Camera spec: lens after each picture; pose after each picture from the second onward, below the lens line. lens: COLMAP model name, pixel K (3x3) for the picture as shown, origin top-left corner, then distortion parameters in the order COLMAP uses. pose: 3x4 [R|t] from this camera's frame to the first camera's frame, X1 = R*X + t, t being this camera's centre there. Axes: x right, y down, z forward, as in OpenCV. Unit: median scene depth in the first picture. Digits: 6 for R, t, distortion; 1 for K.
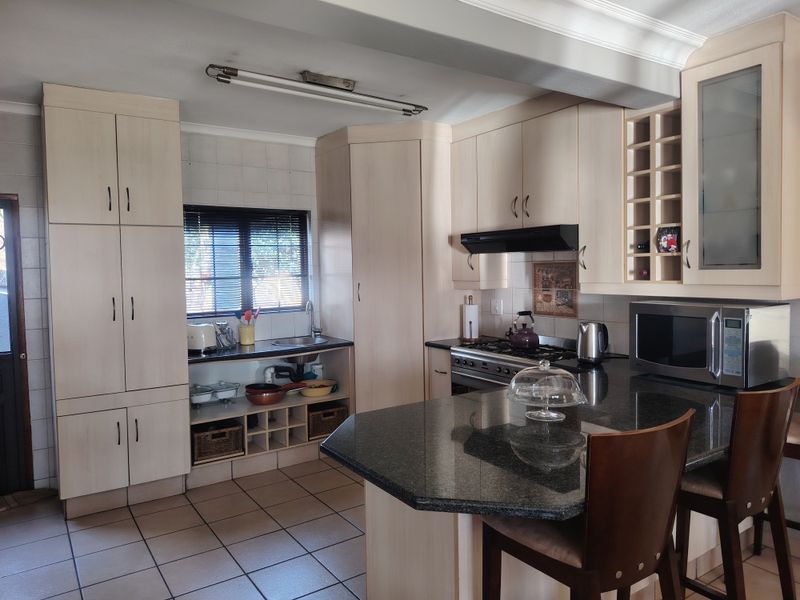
lens RADIAL K [[573.8, 0, 396.9], [0, 573.8, 305.0], [0, 0, 1]] dist [0.051704, -0.050062]
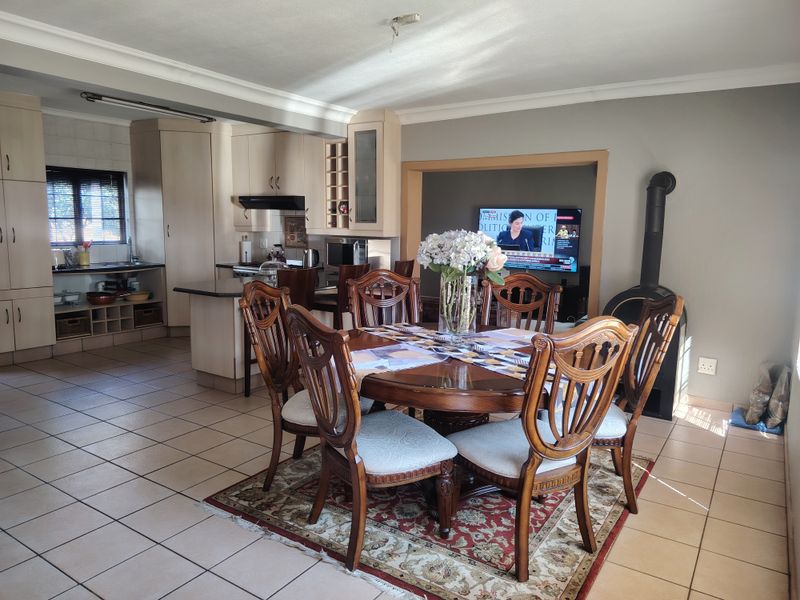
lens RADIAL K [[573.8, 0, 408.0], [0, 573.8, 298.1], [0, 0, 1]] dist [0.051704, -0.050062]
pose [[0.927429, -0.013515, 0.373755, -0.060988], [-0.011731, 0.997804, 0.065188, 0.053755], [-0.373815, -0.064841, 0.925234, -0.734669]]
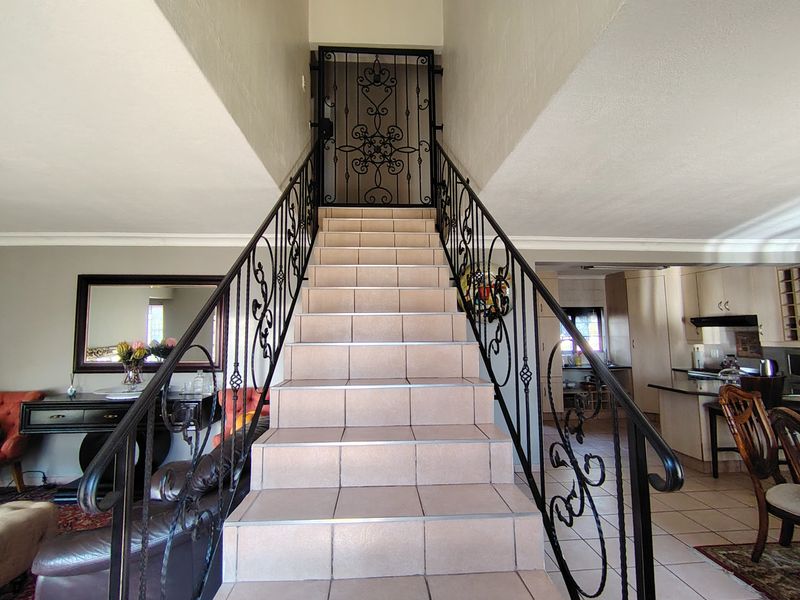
lens RADIAL K [[373.8, 0, 396.6], [0, 373.8, 296.6], [0, 0, 1]] dist [-0.011003, 0.003954]
pose [[0.851308, -0.035746, -0.523447, -0.097828], [-0.046563, 0.988592, -0.143238, 0.051555], [0.522596, 0.146313, 0.839932, -0.804158]]
